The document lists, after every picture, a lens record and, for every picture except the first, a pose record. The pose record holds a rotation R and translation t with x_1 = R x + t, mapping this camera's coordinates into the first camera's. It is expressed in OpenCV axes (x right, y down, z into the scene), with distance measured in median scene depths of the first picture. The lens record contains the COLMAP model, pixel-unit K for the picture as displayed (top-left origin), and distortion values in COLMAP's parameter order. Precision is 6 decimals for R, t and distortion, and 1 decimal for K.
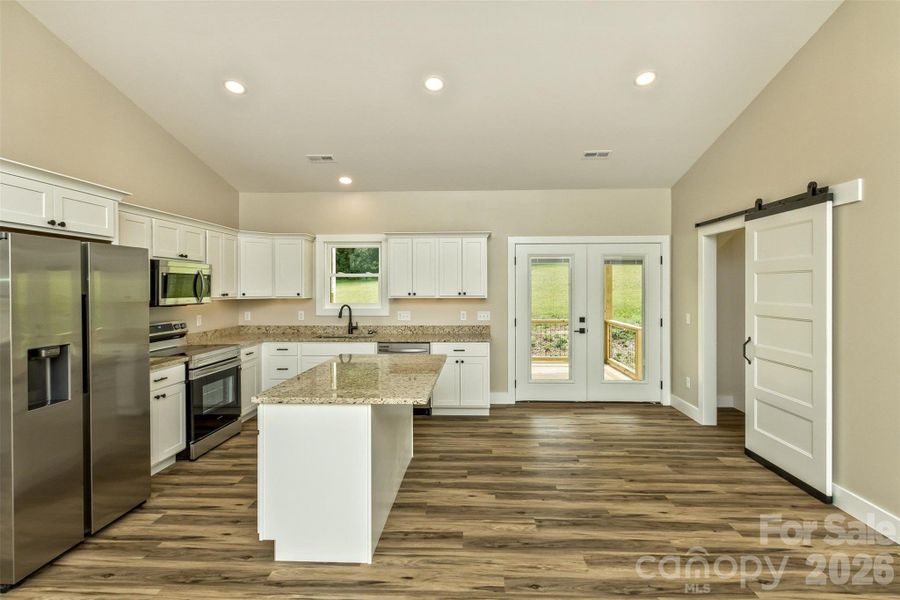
lens RADIAL K [[455.1, 0, 433.5], [0, 455.1, 290.2], [0, 0, 1]] dist [0.002770, 0.000495]
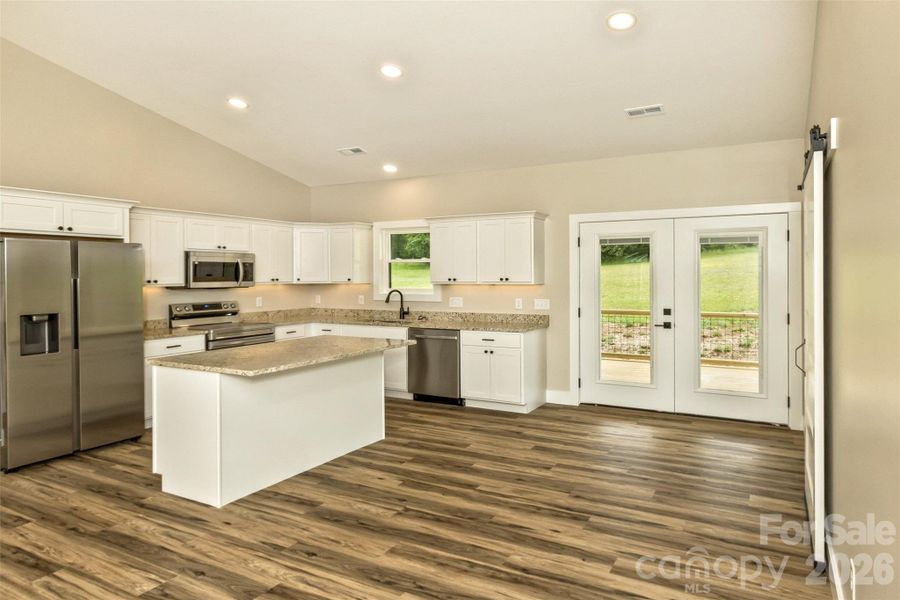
lens RADIAL K [[499.6, 0, 449.0], [0, 499.6, 275.8], [0, 0, 1]] dist [0.000625, 0.000647]
pose [[0.914260, -0.000853, -0.405128, 0.524360], [0.000490, 0.999999, -0.000998, 0.001755], [0.405128, 0.000714, 0.914260, 0.035061]]
